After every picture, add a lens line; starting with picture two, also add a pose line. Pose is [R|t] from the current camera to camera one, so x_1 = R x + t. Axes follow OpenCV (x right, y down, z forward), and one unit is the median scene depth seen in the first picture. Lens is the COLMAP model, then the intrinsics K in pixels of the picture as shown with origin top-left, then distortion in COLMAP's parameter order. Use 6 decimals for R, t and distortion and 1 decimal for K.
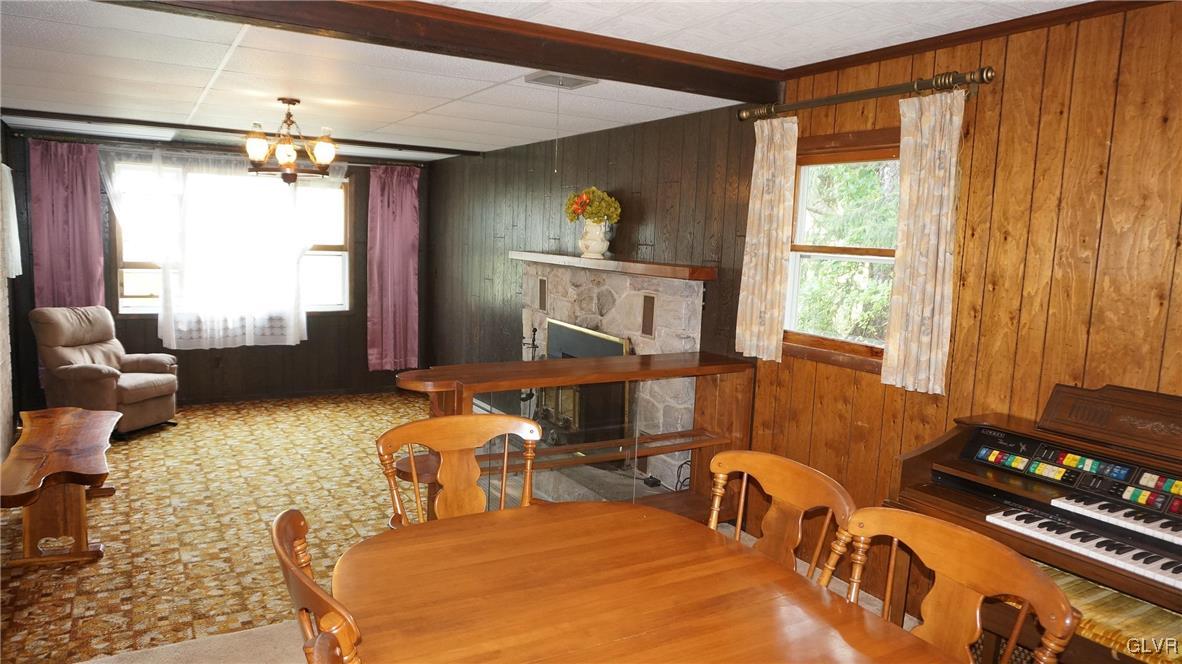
lens RADIAL K [[787.5, 0, 588.8], [0, 787.5, 334.7], [0, 0, 1]] dist [-0.053065, 0.031819]
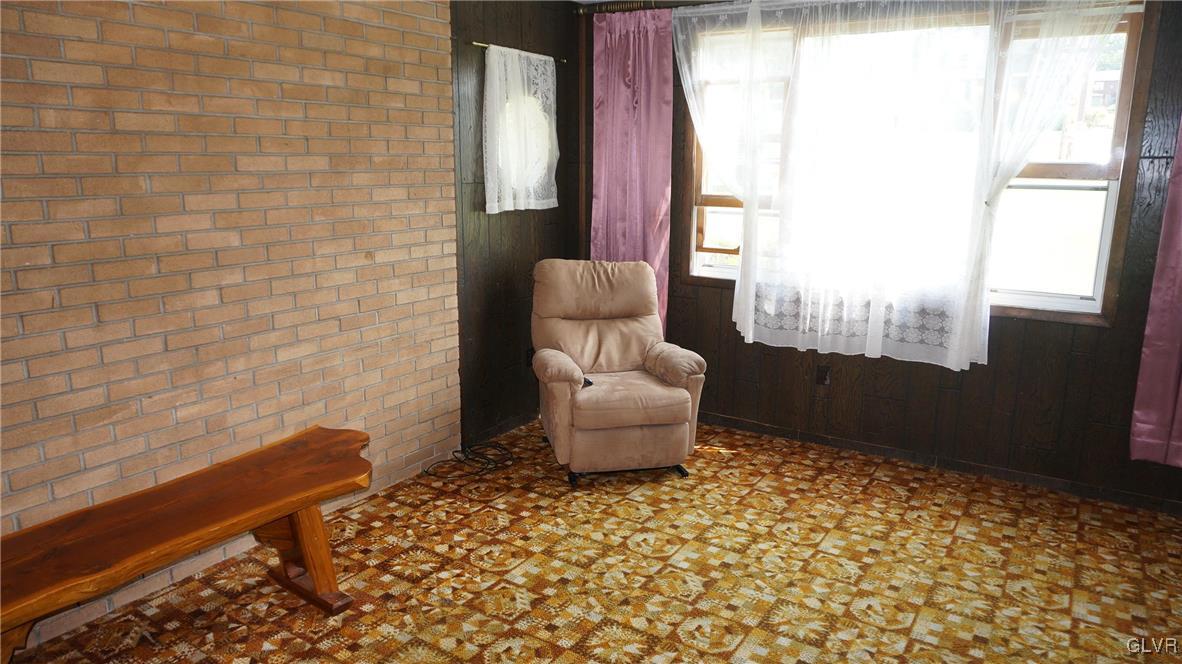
lens RADIAL K [[787.5, 0, 588.8], [0, 787.5, 334.7], [0, 0, 1]] dist [-0.053065, 0.031819]
pose [[0.448470, 0.160192, -0.879326, -0.095938], [-0.098843, 0.986662, 0.129335, -0.092517], [0.888316, 0.028912, 0.458322, 1.055500]]
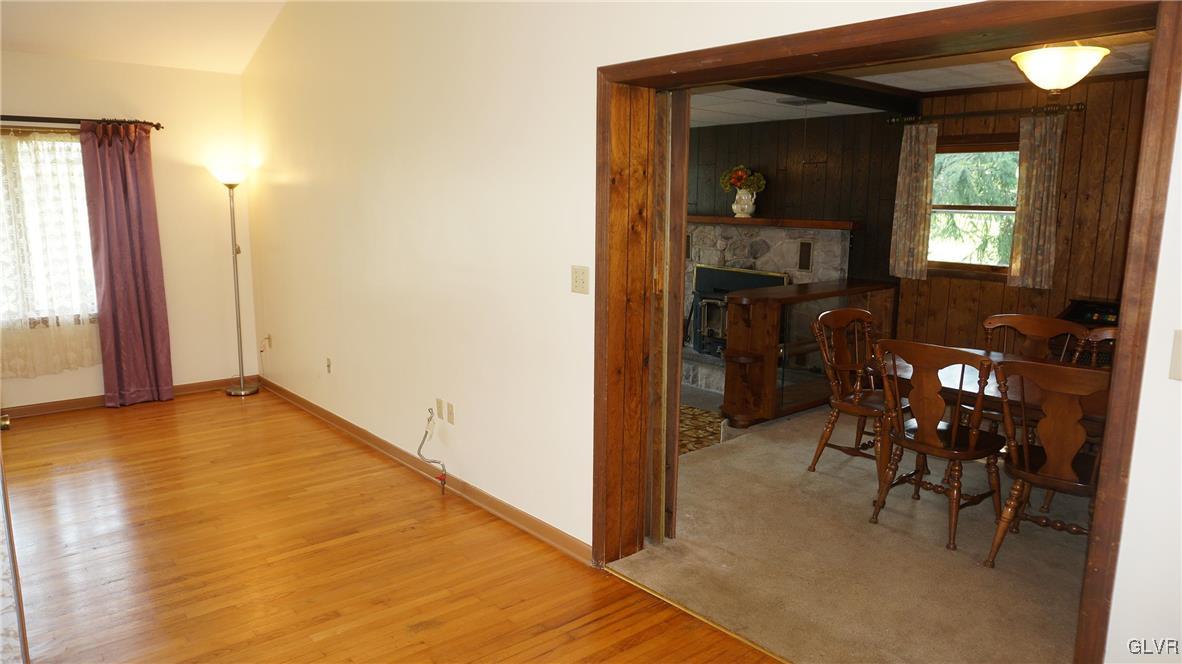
lens RADIAL K [[787.5, 0, 588.8], [0, 787.5, 334.7], [0, 0, 1]] dist [-0.053065, 0.031819]
pose [[0.984979, -0.060100, 0.161876, -0.626239], [0.051624, 0.997091, 0.056071, 0.020516], [-0.164775, -0.046872, 0.985217, -0.403395]]
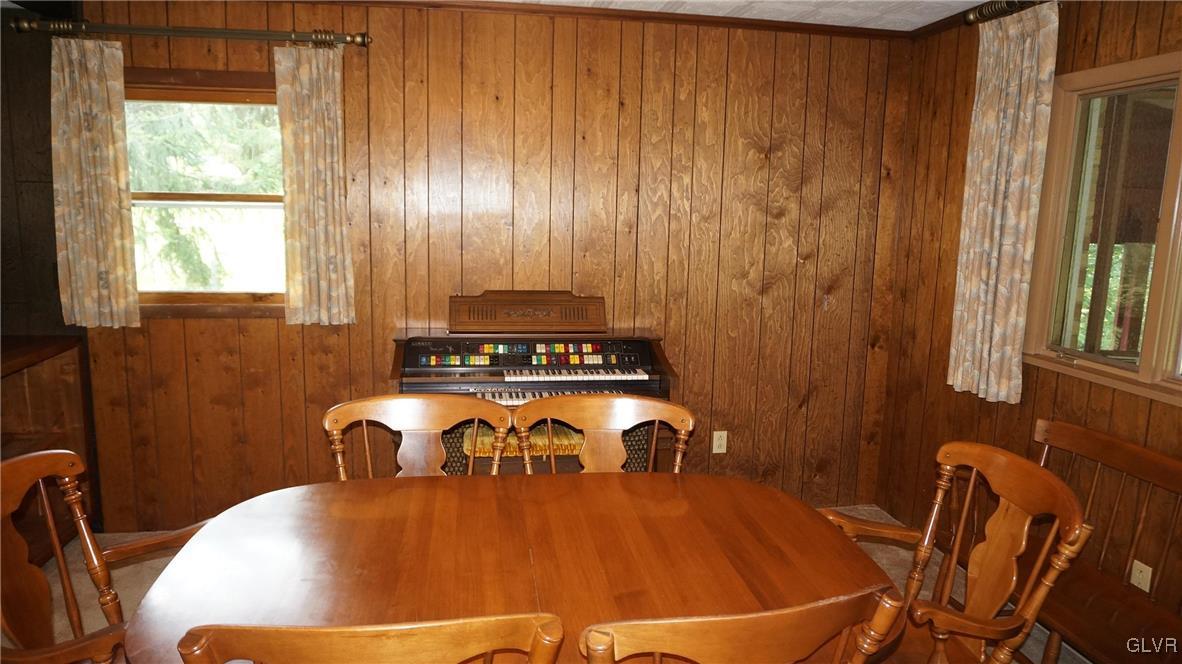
lens RADIAL K [[787.5, 0, 588.8], [0, 787.5, 334.7], [0, 0, 1]] dist [-0.053065, 0.031819]
pose [[0.363448, -0.183951, 0.913273, -0.337958], [0.107051, 0.982065, 0.155205, -0.033985], [-0.925443, 0.041358, 0.376622, 0.188687]]
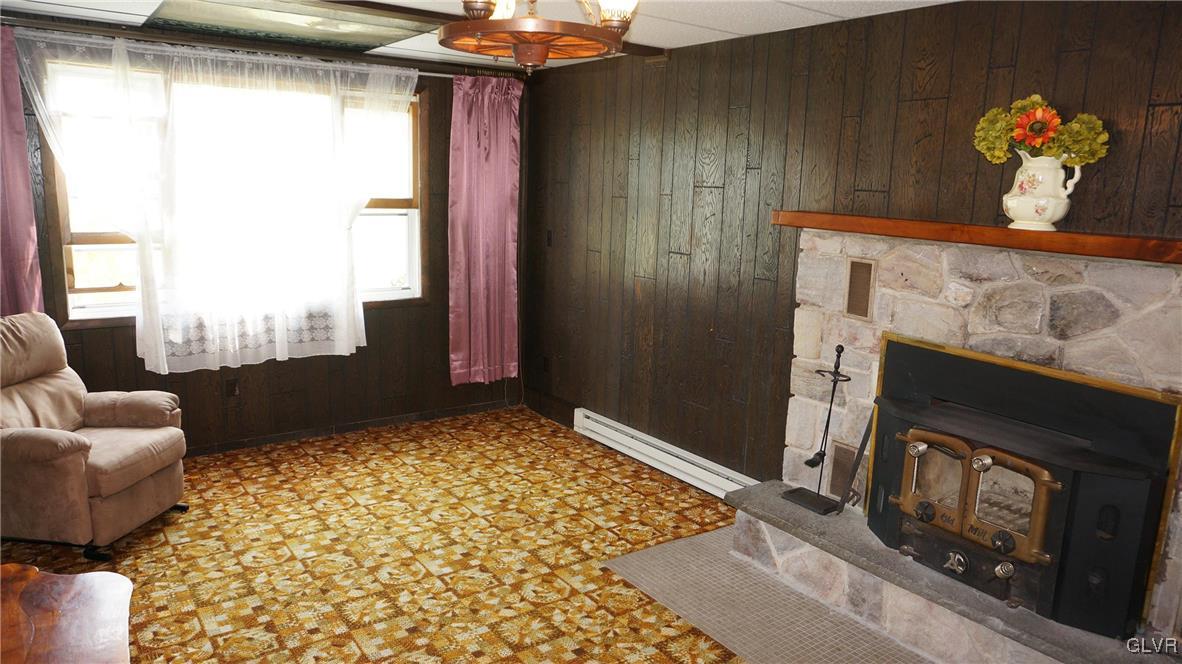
lens RADIAL K [[787.5, 0, 588.8], [0, 787.5, 334.7], [0, 0, 1]] dist [-0.053065, 0.031819]
pose [[0.995954, -0.023489, 0.086738, -0.434250], [0.017251, 0.997257, 0.071981, -0.087583], [-0.088190, -0.070193, 0.993627, 0.623693]]
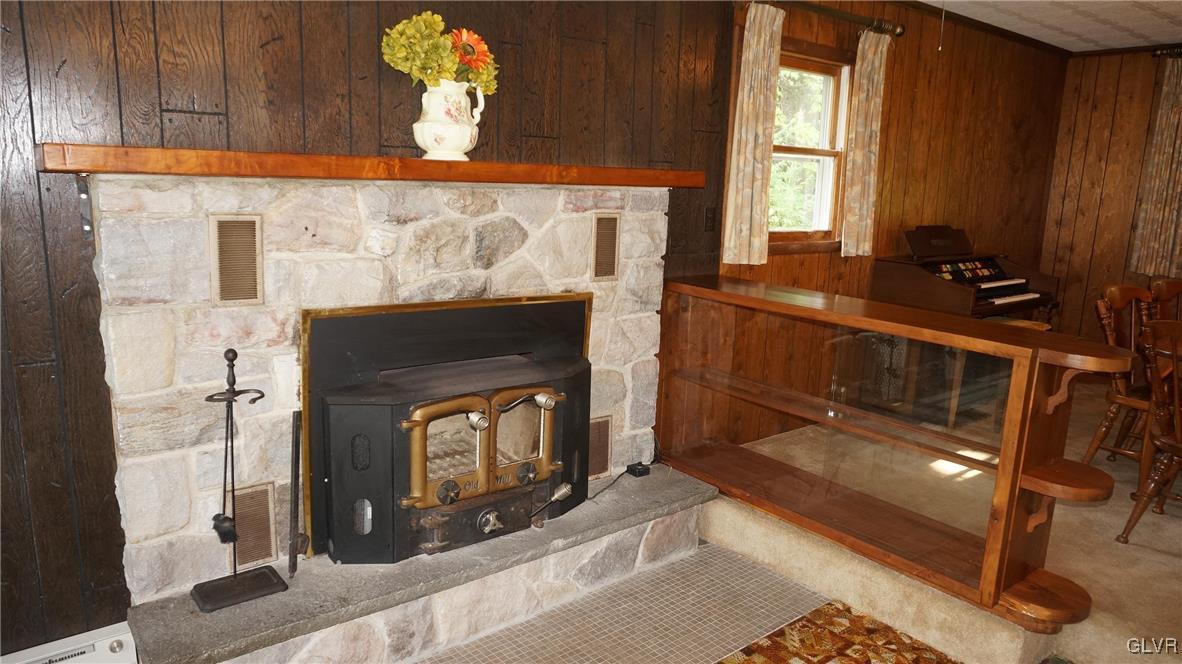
lens RADIAL K [[787.5, 0, 588.8], [0, 787.5, 334.7], [0, 0, 1]] dist [-0.053065, 0.031819]
pose [[-0.134838, -0.241305, 0.961036, -0.653466], [0.087450, 0.963211, 0.254121, -0.138785], [-0.987001, 0.118308, -0.108775, 1.233303]]
